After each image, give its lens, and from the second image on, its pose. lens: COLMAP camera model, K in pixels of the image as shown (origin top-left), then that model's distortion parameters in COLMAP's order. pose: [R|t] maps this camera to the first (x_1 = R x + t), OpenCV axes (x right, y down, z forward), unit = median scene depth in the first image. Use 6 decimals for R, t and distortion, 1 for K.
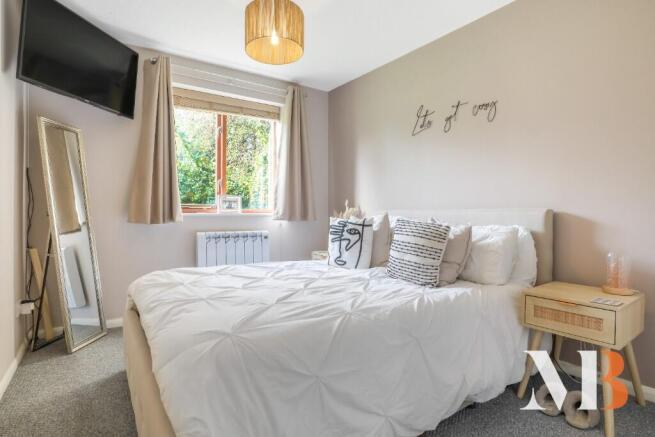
lens RADIAL K [[361.7, 0, 328.3], [0, 361.7, 210.2], [0, 0, 1]] dist [-0.021389, 0.009572]
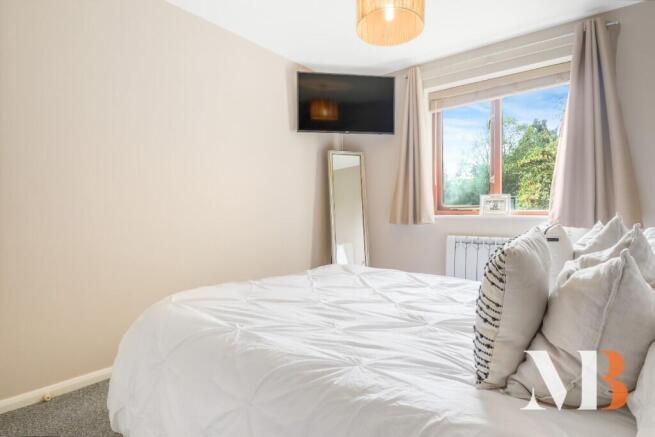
lens RADIAL K [[349.4, 0, 340.1], [0, 349.4, 204.6], [0, 0, 1]] dist [-0.015478, 0.011623]
pose [[0.266027, -0.022911, -0.963693, 0.471764], [0.004214, 0.999736, -0.022605, 0.000209], [0.963956, 0.001953, 0.266053, 0.502292]]
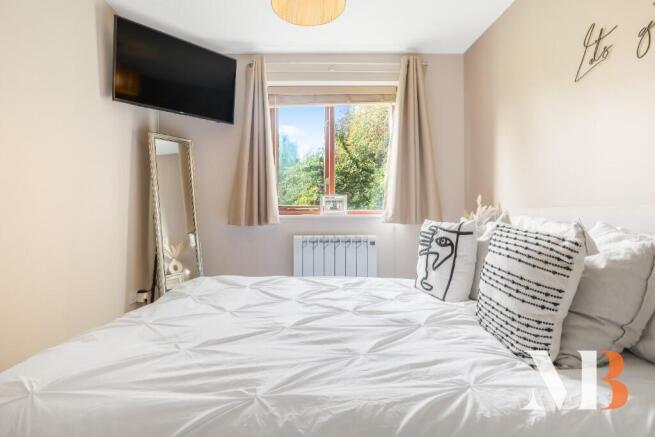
lens RADIAL K [[349.4, 0, 317.5], [0, 349.4, 208.5], [0, 0, 1]] dist [-0.015478, 0.011623]
pose [[0.819343, -0.015355, -0.573097, 0.217796], [0.011434, 0.999880, -0.010443, 0.001764], [0.573189, 0.002004, 0.819421, 0.304689]]
